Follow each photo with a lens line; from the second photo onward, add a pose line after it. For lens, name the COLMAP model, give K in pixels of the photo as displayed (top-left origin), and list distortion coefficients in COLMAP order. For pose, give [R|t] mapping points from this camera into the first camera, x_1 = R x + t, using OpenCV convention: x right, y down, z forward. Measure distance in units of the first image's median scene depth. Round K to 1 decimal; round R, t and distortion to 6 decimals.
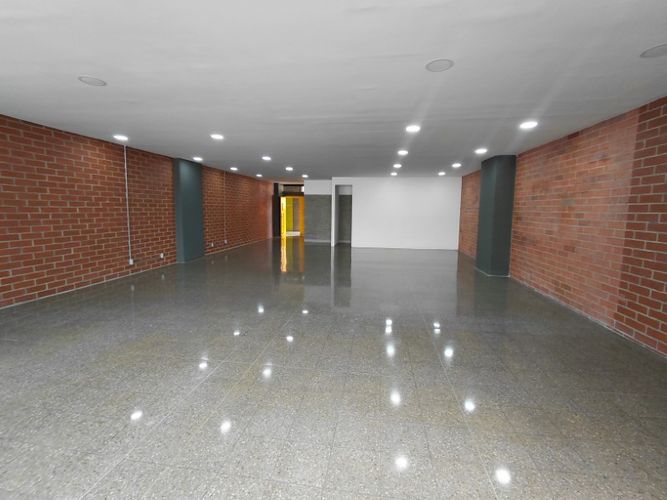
lens RADIAL K [[311.5, 0, 336.0], [0, 311.5, 249.9], [0, 0, 1]] dist [-0.009013, 0.006742]
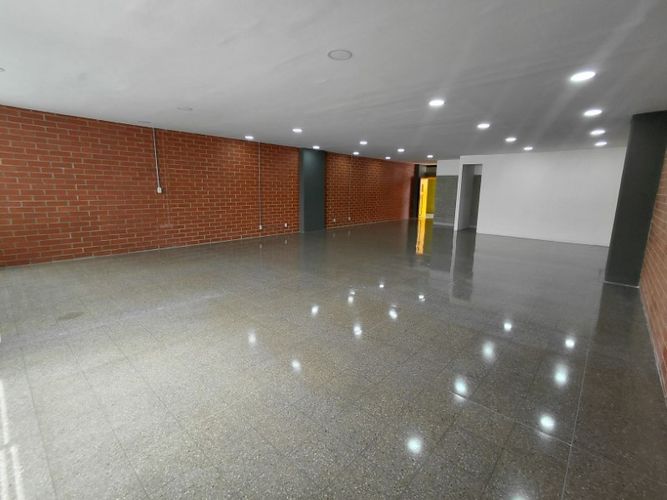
lens RADIAL K [[311.5, 0, 333.3], [0, 311.5, 249.7], [0, 0, 1]] dist [-0.009013, 0.006742]
pose [[0.827500, 0.111929, -0.550196, 0.415490], [-0.080889, 0.993471, 0.080449, -0.000603], [0.555609, -0.022066, 0.831151, 0.028501]]
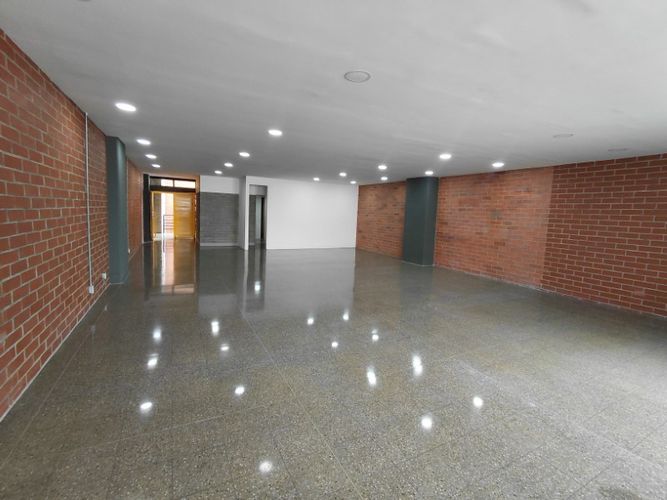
lens RADIAL K [[311.5, 0, 342.8], [0, 311.5, 251.9], [0, 0, 1]] dist [-0.009013, 0.006742]
pose [[0.800075, -0.057166, 0.597170, -0.672555], [0.048203, 0.998357, 0.030990, -0.040874], [-0.597961, 0.003992, 0.801516, 0.165348]]
